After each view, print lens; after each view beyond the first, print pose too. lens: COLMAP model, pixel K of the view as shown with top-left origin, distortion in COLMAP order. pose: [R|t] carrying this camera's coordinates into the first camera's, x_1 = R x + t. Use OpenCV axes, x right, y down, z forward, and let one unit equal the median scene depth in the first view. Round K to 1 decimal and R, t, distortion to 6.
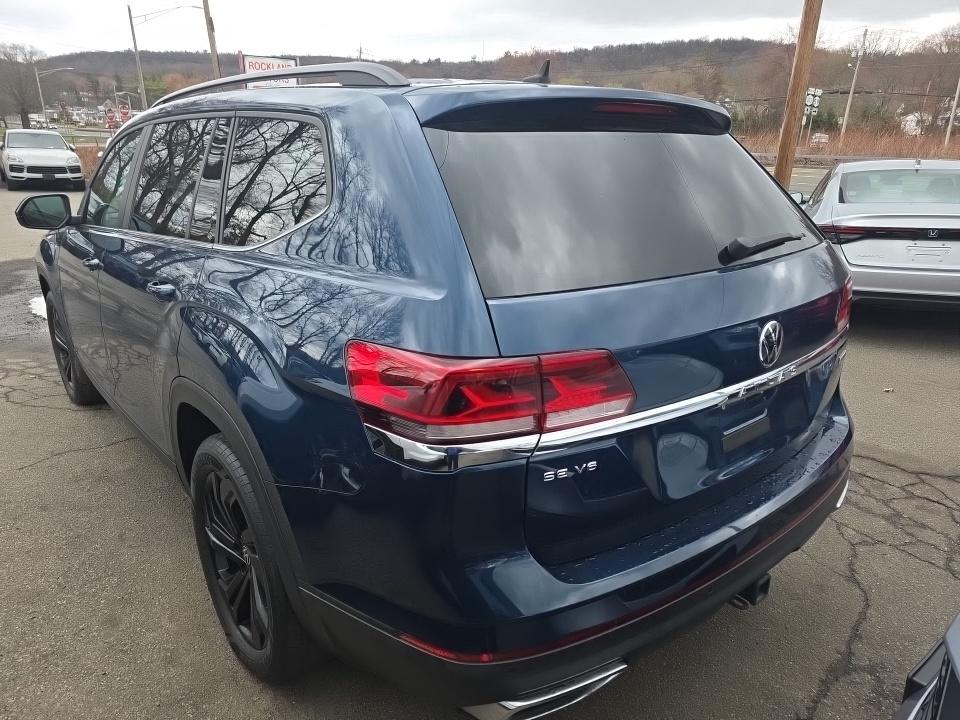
lens RADIAL K [[634.9, 0, 474.5], [0, 634.9, 368.9], [0, 0, 1]] dist [0.039938, -0.023092]
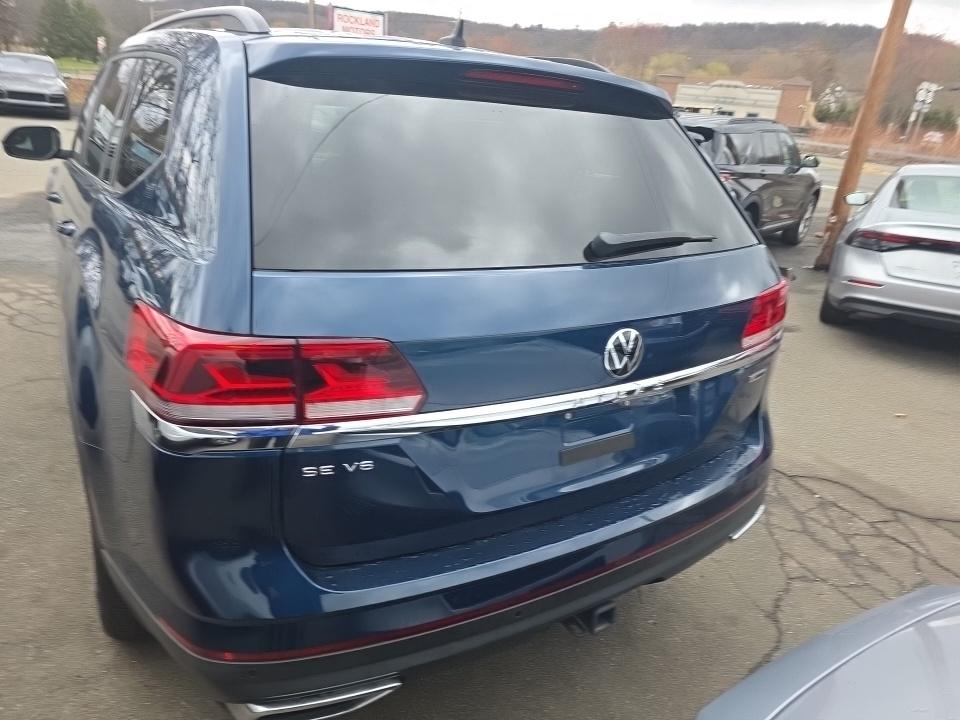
lens RADIAL K [[634.9, 0, 485.4], [0, 634.9, 353.0], [0, 0, 1]] dist [0.039938, -0.023092]
pose [[0.990087, 0.112025, -0.084720, 0.204522], [-0.110046, 0.993541, 0.027691, -0.025706], [0.087275, -0.018093, 0.996020, 0.053799]]
